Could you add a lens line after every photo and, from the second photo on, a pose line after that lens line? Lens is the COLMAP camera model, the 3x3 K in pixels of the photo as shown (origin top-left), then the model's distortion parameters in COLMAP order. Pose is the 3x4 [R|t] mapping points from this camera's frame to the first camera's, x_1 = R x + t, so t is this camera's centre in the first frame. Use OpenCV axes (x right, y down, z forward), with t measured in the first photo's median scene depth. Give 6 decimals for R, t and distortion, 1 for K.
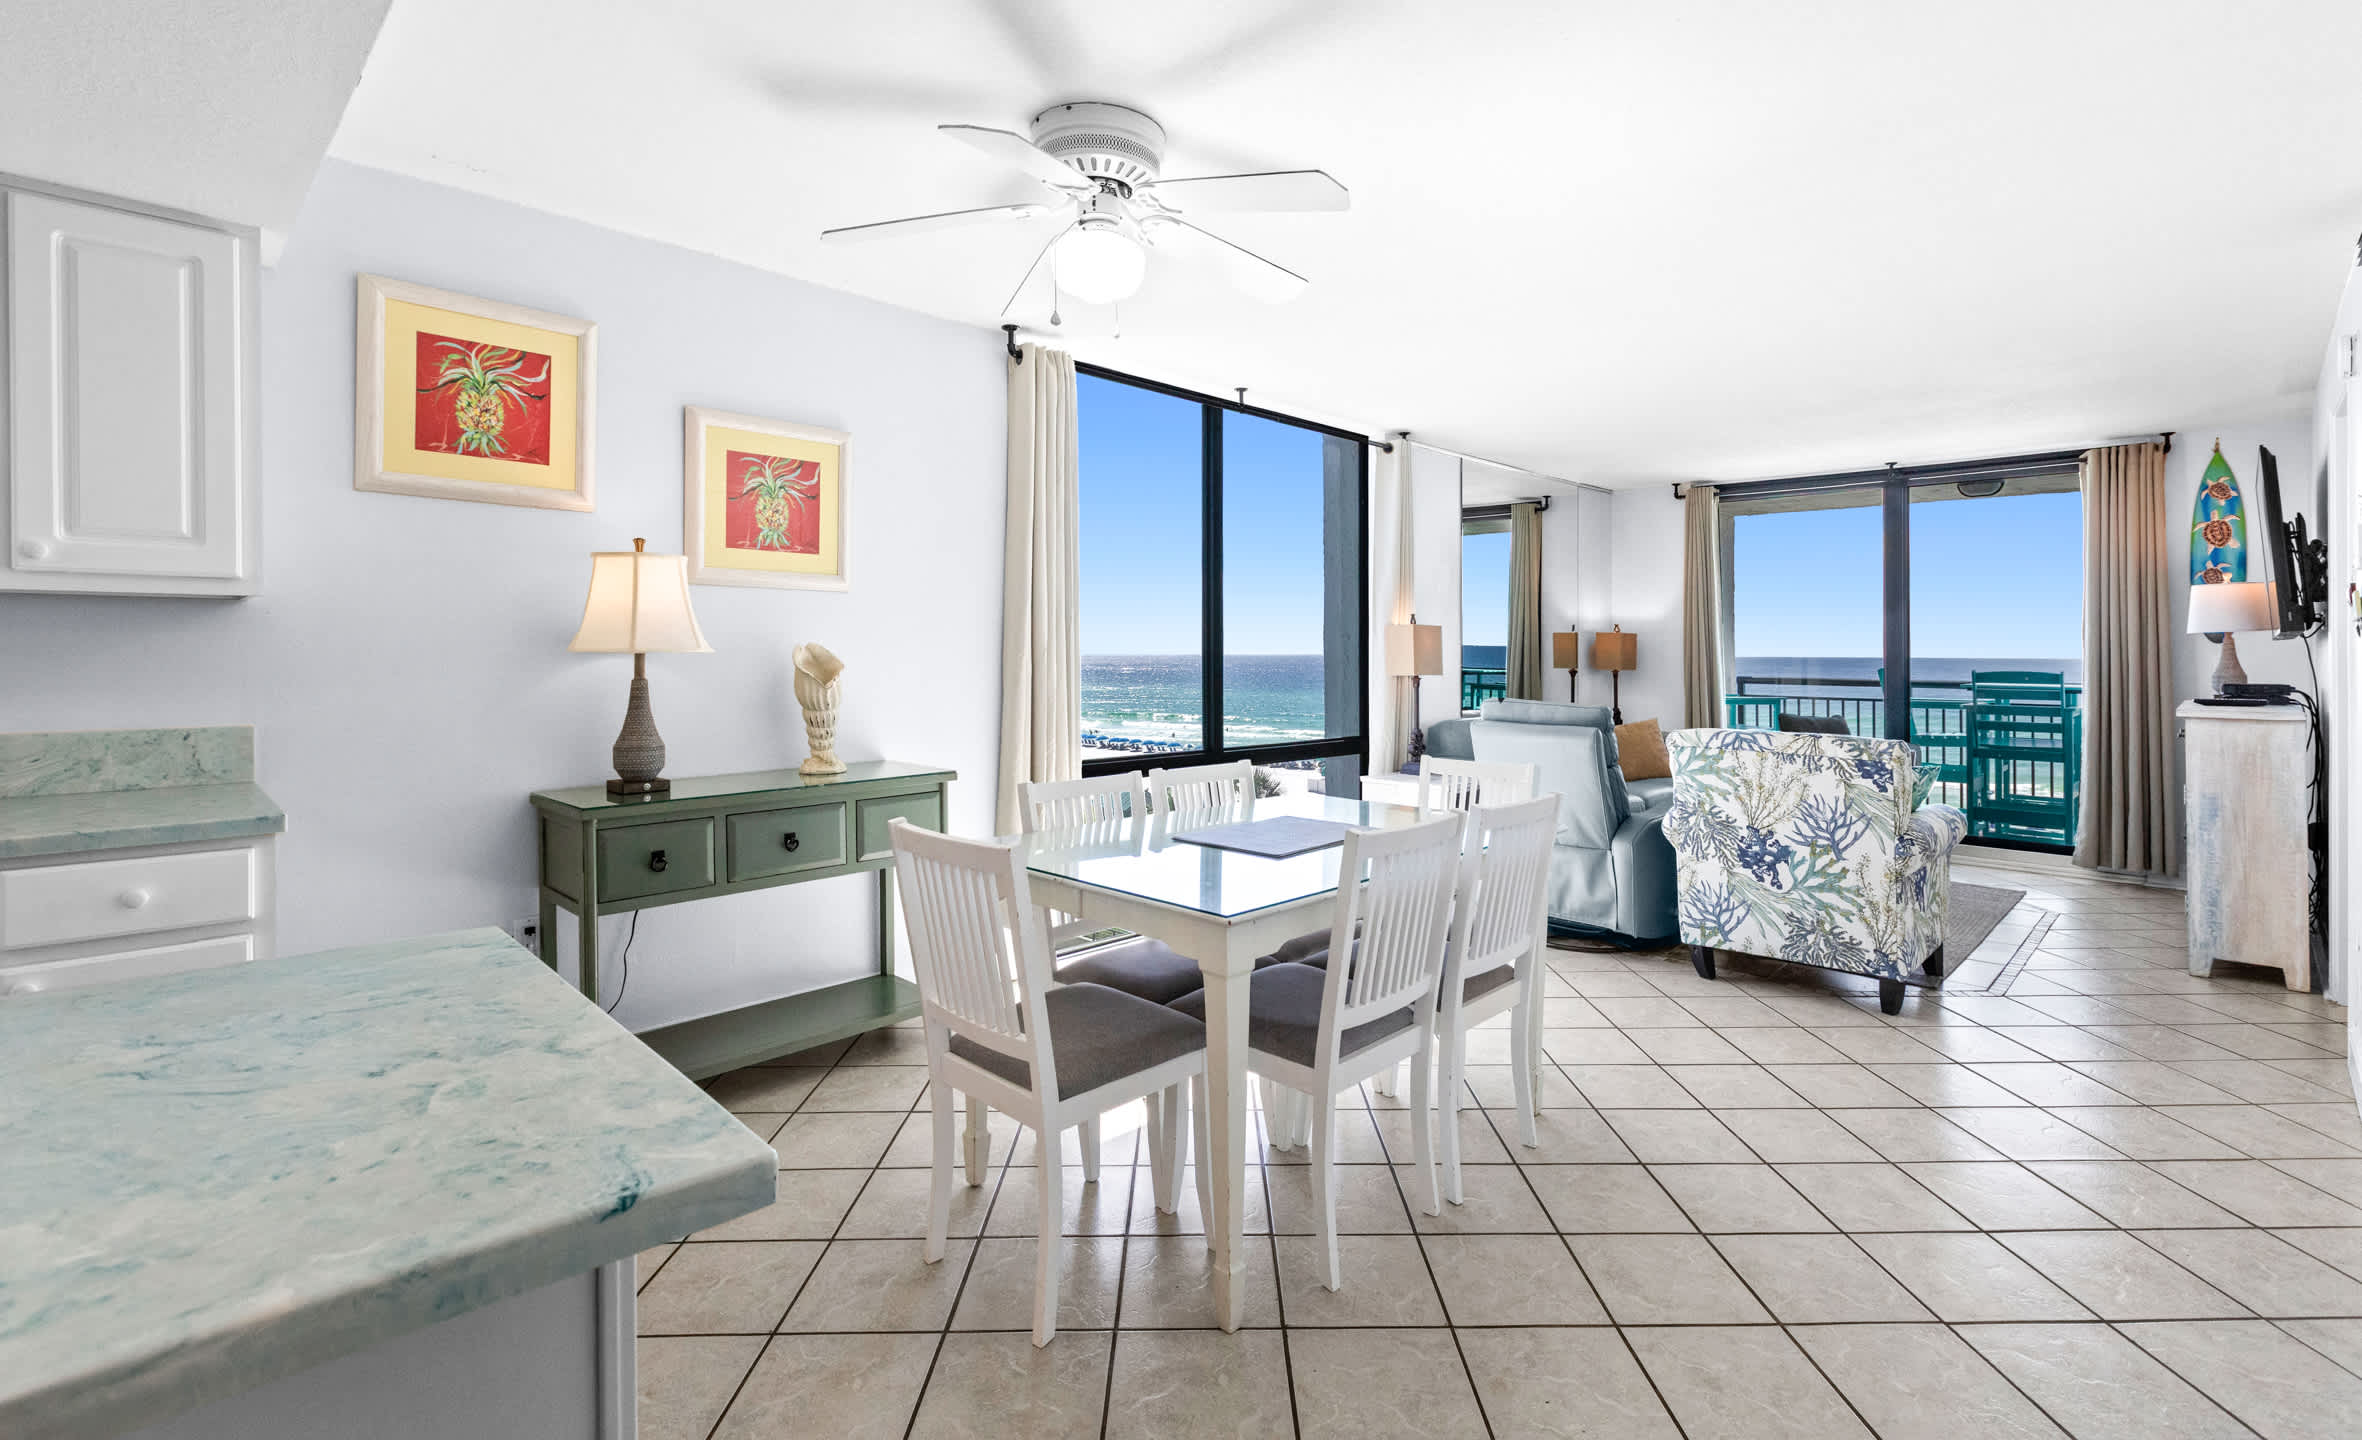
lens RADIAL K [[1075.2, 0, 1274.2], [0, 1075.2, 640.4], [0, 0, 1]] dist [0.005105, -0.000742]
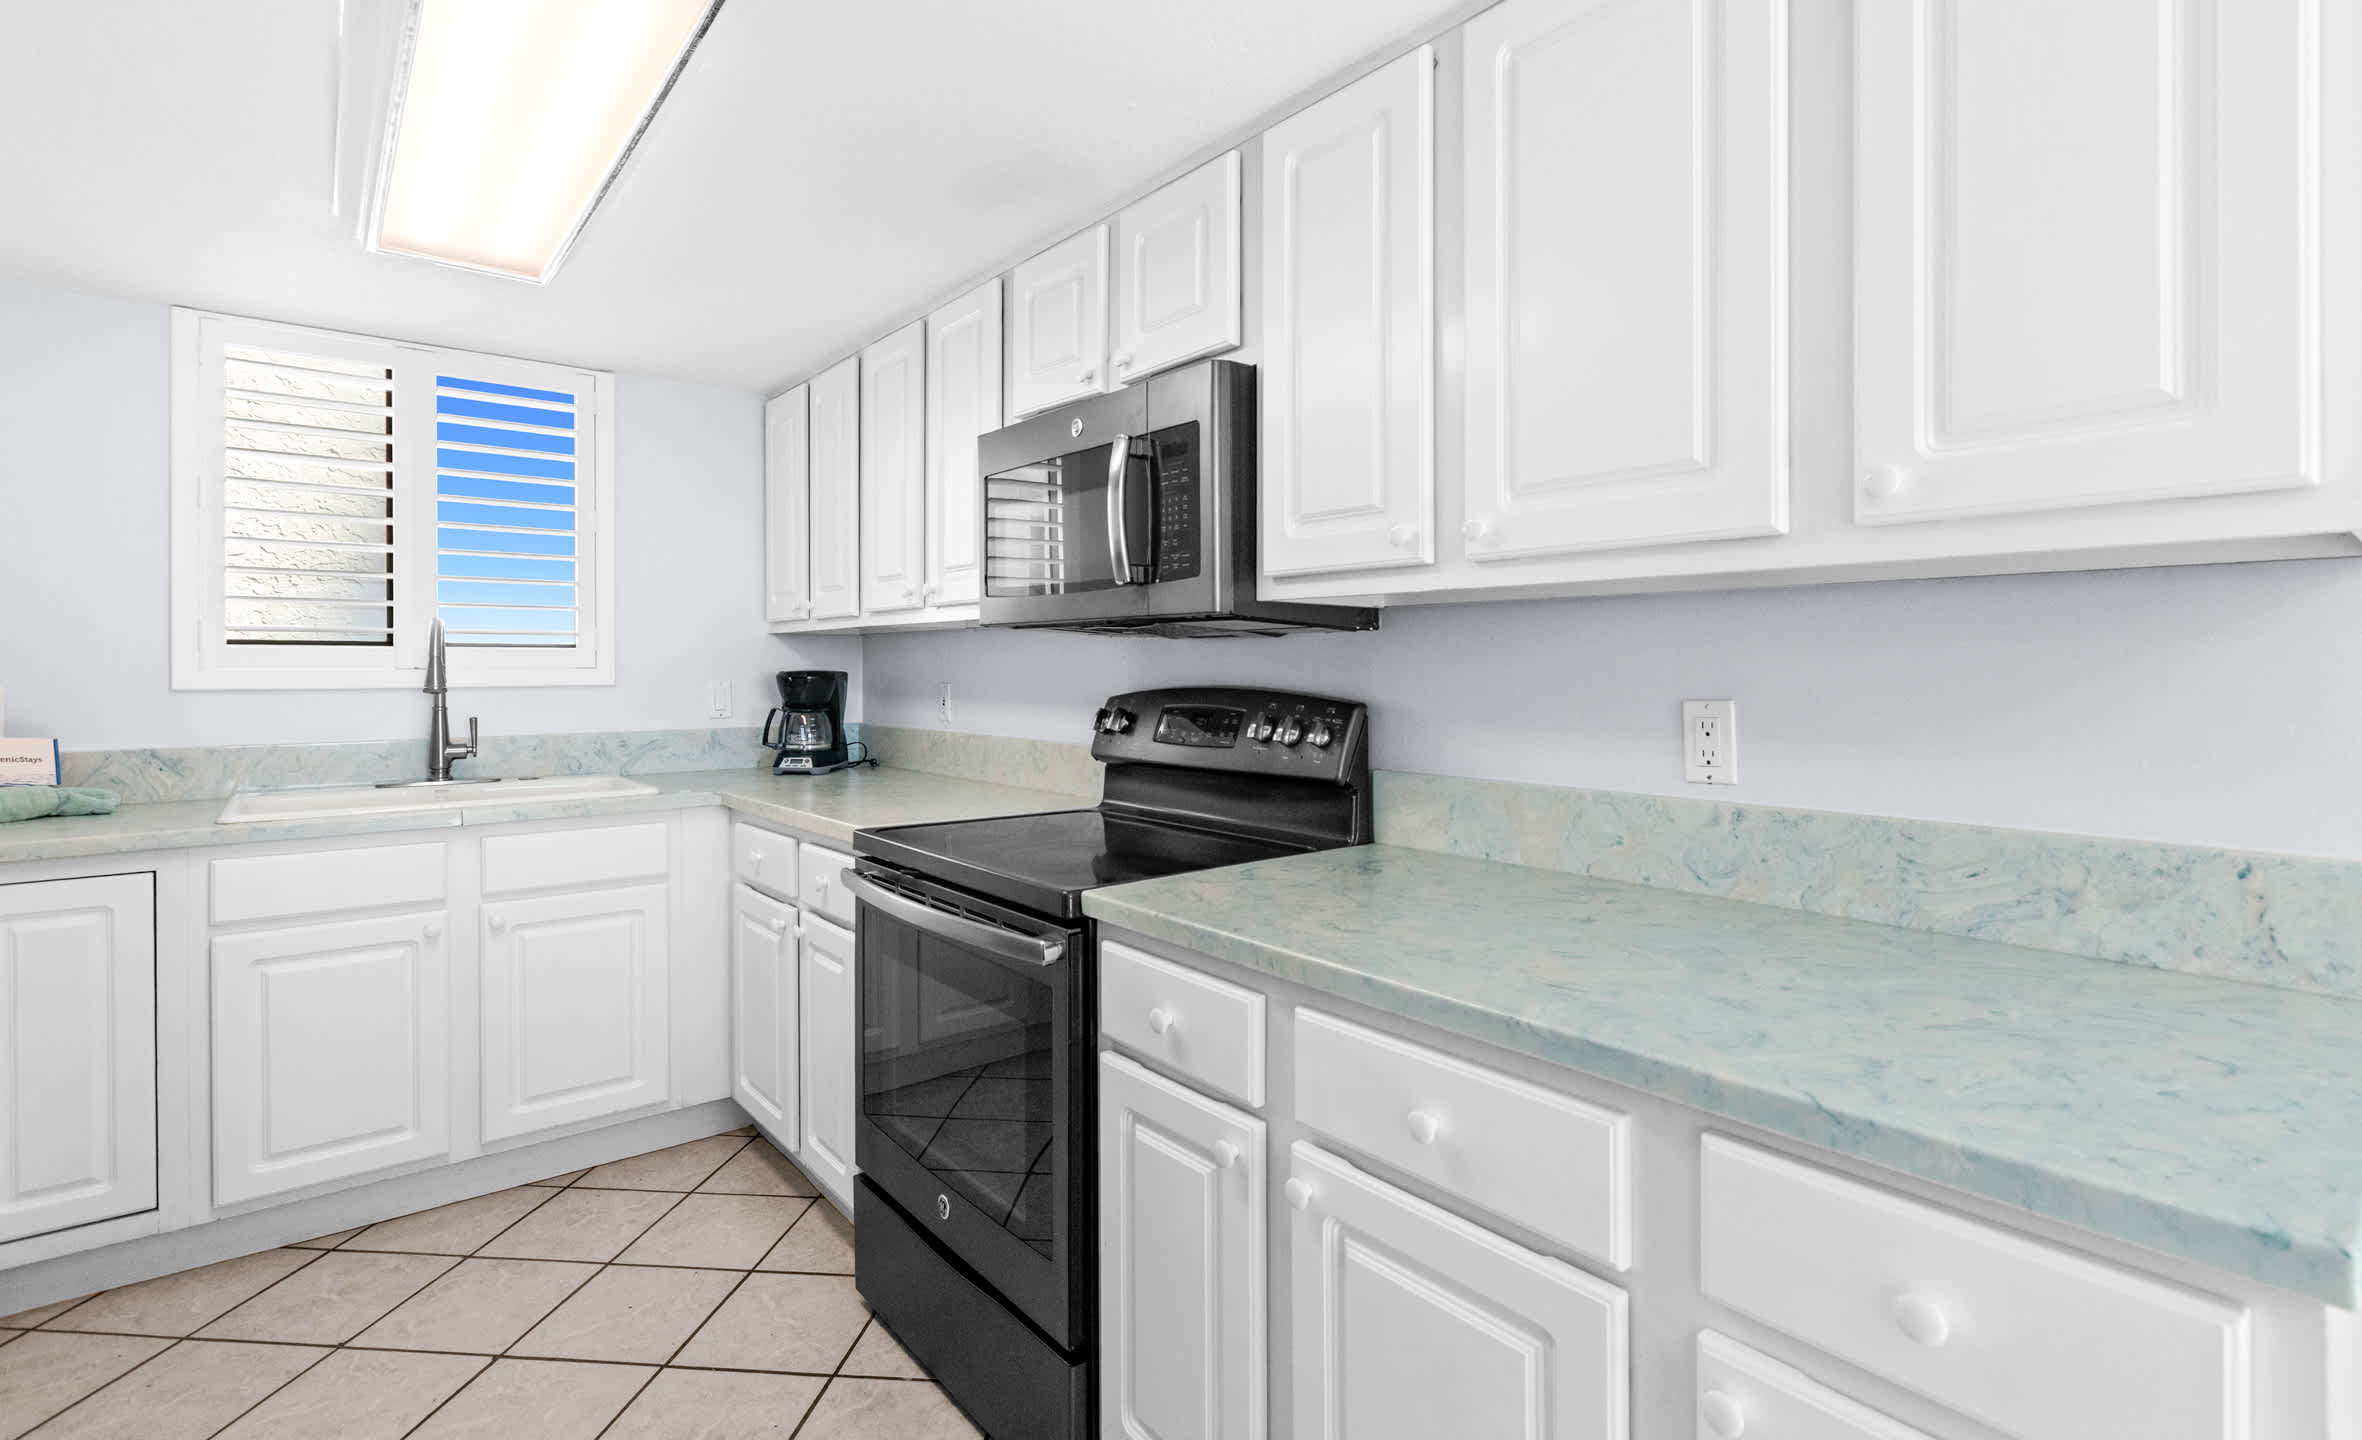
lens RADIAL K [[1075.2, 0, 1194.6], [0, 1075.2, 674.8], [0, 0, 1]] dist [0.005105, -0.000742]
pose [[-0.165208, 0.002366, -0.986256, -0.270388], [0.003786, 0.999991, 0.001765, 0.003137], [0.986252, -0.003443, -0.165215, 0.352131]]
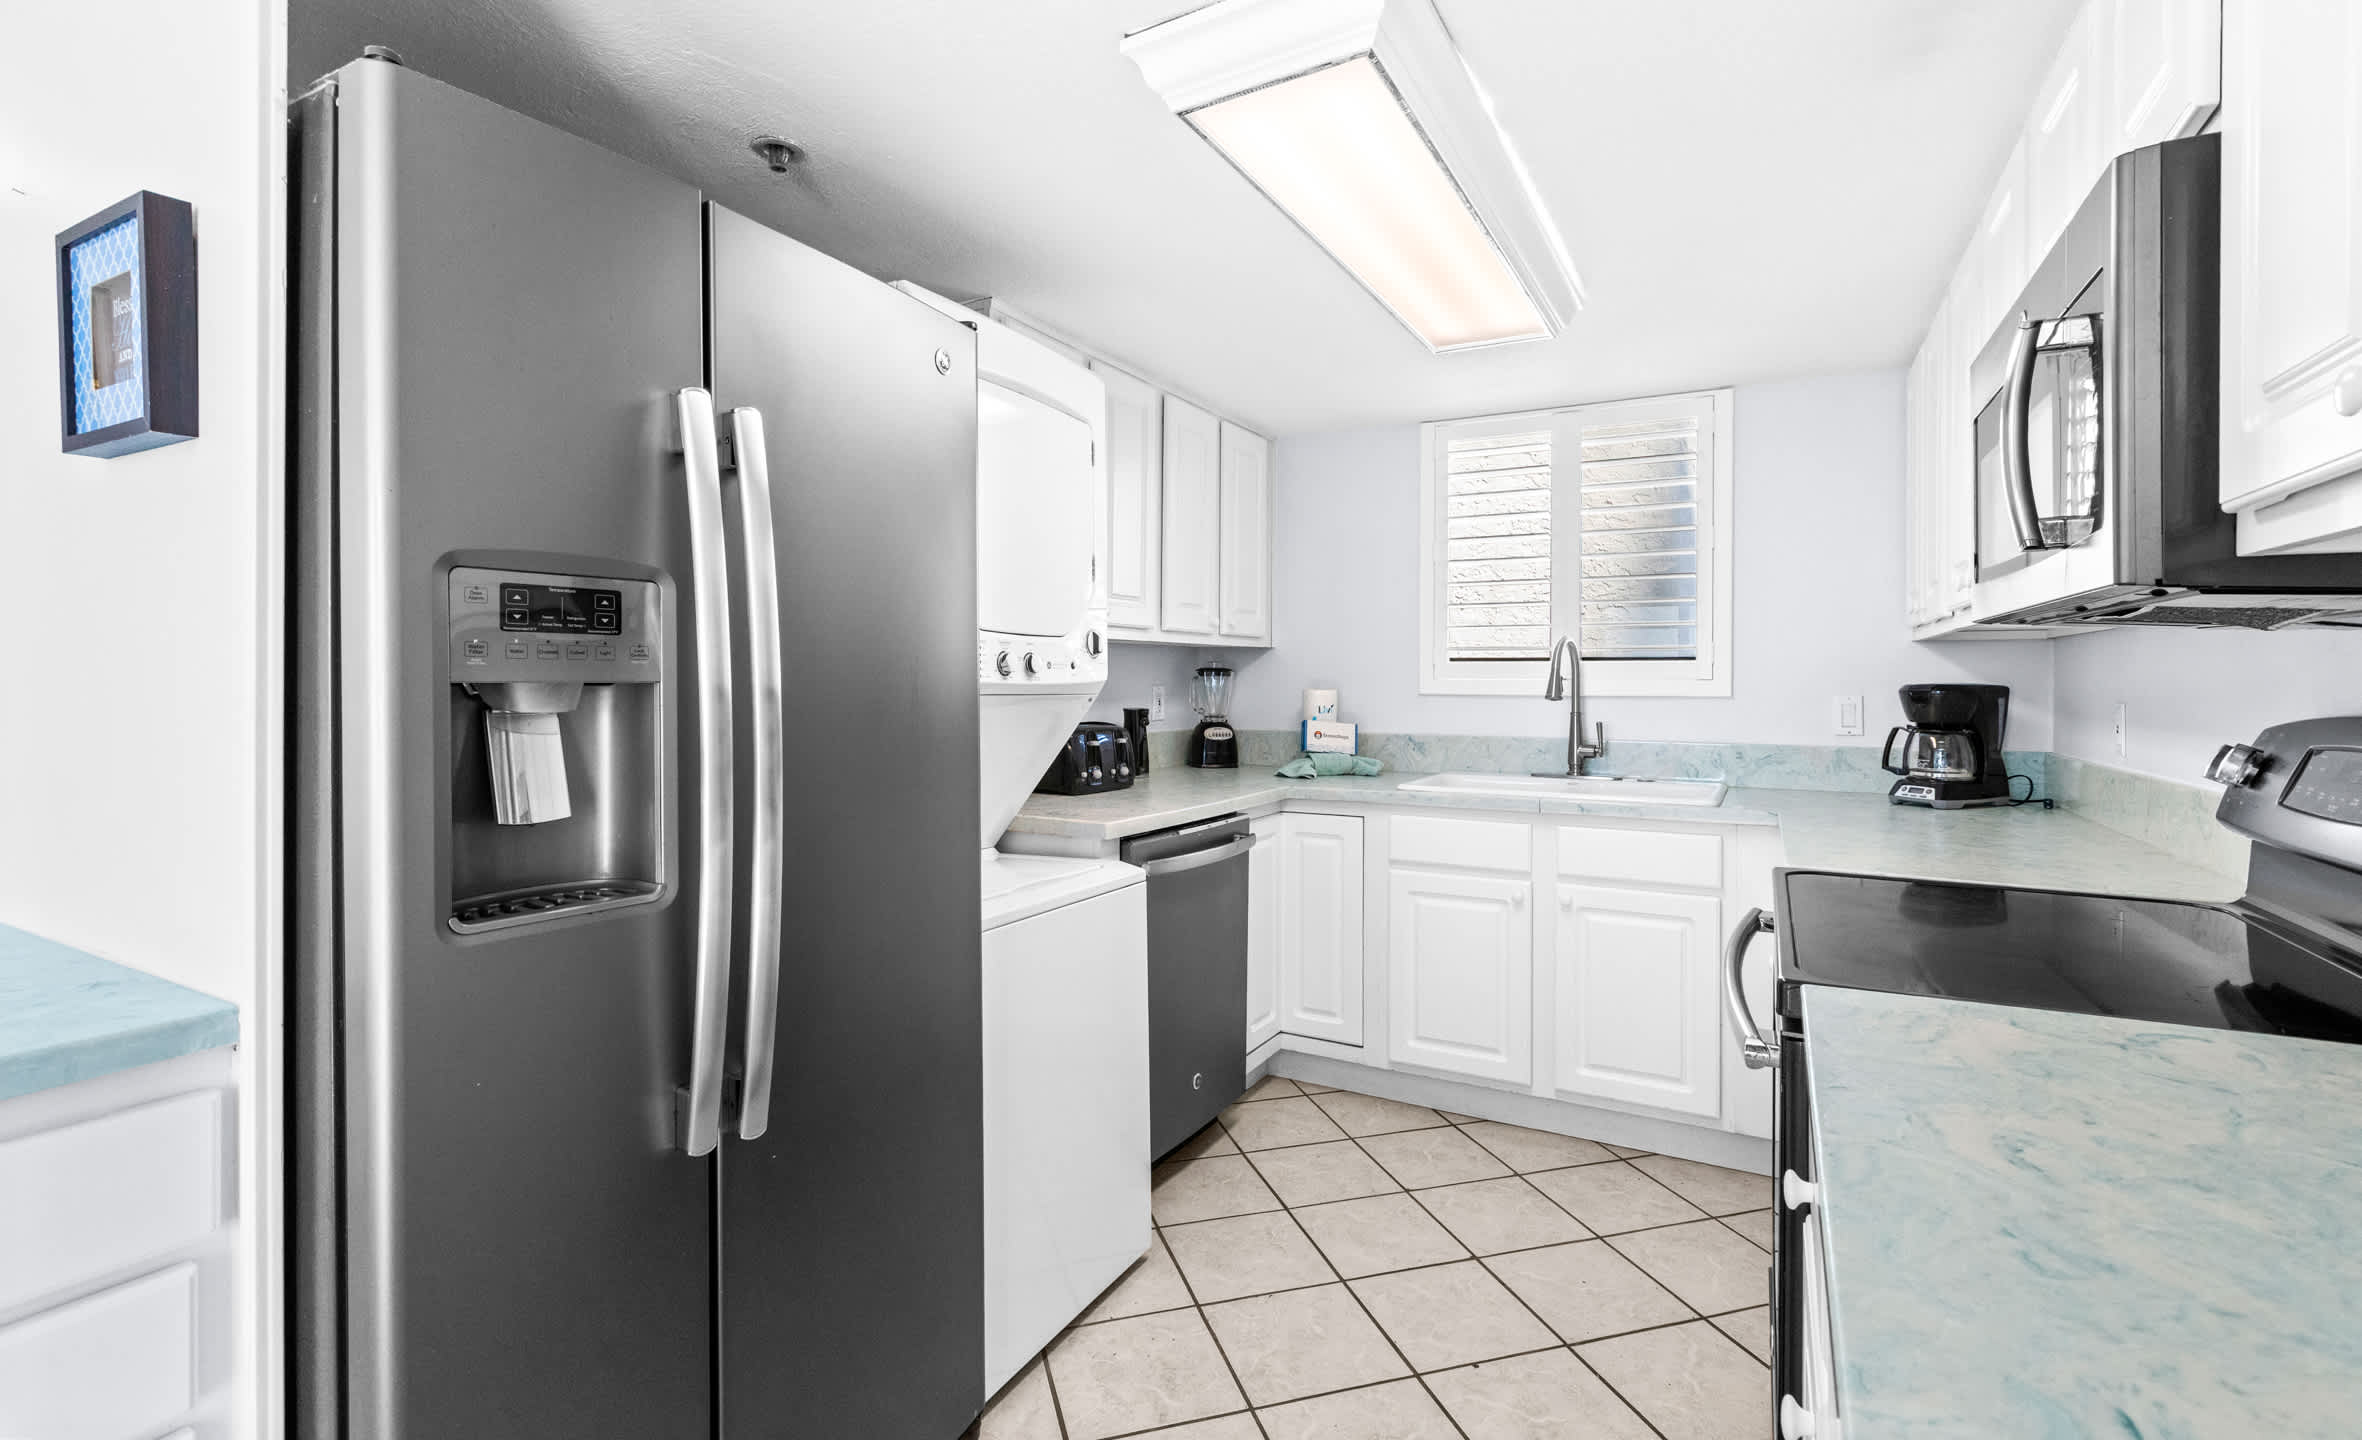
lens RADIAL K [[1075.2, 0, 1220.6], [0, 1075.2, 684.5], [0, 0, 1]] dist [0.005105, -0.000742]
pose [[-0.972555, -0.007406, -0.232556, -0.413765], [-0.007764, 0.999970, 0.000623, 0.003823], [0.232545, 0.002411, -0.972583, 0.477367]]
